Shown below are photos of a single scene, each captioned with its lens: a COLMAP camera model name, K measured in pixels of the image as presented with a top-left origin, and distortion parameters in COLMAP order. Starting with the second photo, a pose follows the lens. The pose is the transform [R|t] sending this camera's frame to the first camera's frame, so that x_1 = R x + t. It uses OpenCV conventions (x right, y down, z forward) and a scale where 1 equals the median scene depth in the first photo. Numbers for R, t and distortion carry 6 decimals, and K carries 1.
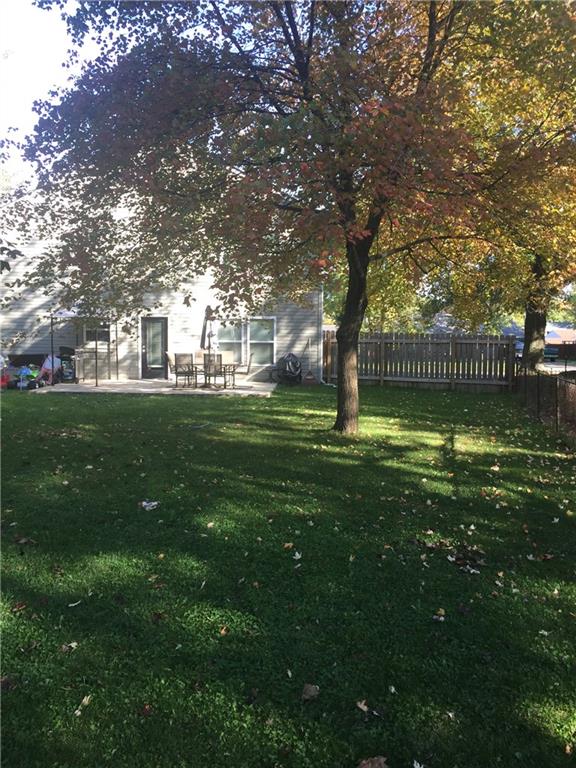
lens RADIAL K [[654.7, 0, 288.0], [0, 654.7, 384.0], [0, 0, 1]] dist [0.049502, -0.002861]
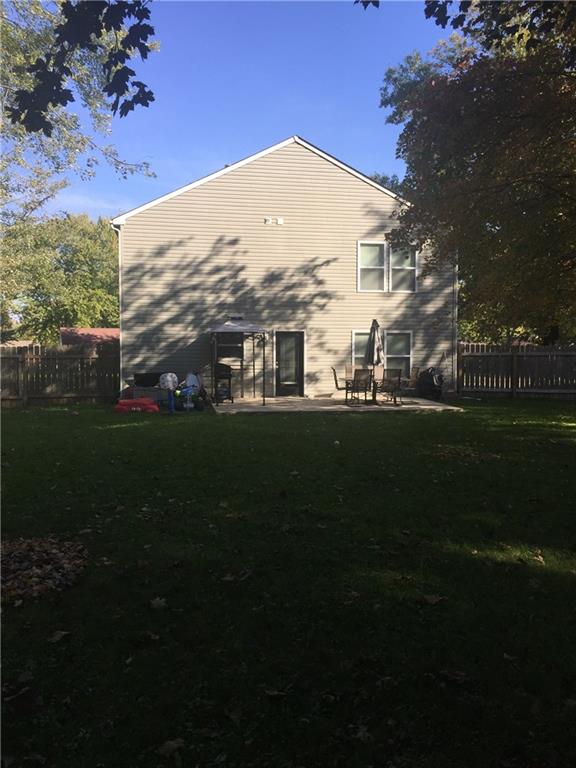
lens RADIAL K [[654.7, 0, 288.0], [0, 654.7, 384.0], [0, 0, 1]] dist [0.049502, -0.002861]
pose [[0.976325, -0.019923, 0.215391, -0.412106], [0.025382, 0.999422, -0.022608, -0.004026], [-0.214816, 0.027539, 0.976266, 0.067693]]
